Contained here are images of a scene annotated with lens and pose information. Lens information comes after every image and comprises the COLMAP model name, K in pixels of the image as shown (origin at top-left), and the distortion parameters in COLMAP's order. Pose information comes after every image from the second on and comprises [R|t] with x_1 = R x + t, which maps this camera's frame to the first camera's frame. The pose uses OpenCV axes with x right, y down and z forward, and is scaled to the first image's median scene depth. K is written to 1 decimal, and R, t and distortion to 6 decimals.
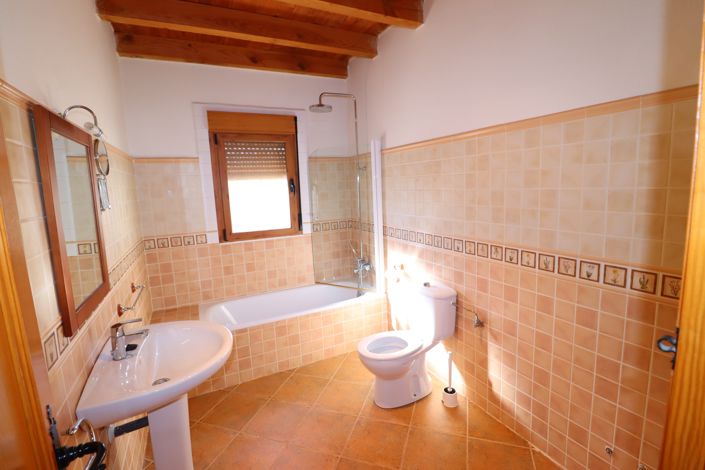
lens RADIAL K [[329.6, 0, 357.7], [0, 329.6, 234.9], [0, 0, 1]] dist [-0.000274, -0.009964]
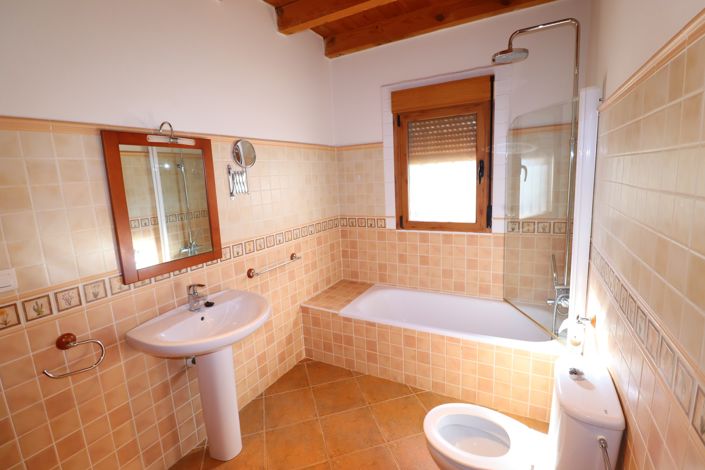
lens RADIAL K [[329.6, 0, 353.6], [0, 329.6, 233.7], [0, 0, 1]] dist [-0.000274, -0.009964]
pose [[0.564464, 0.155695, -0.810642, 0.302464], [-0.097131, 0.987756, 0.122078, -0.069470], [0.819723, 0.009830, 0.572675, 0.335494]]
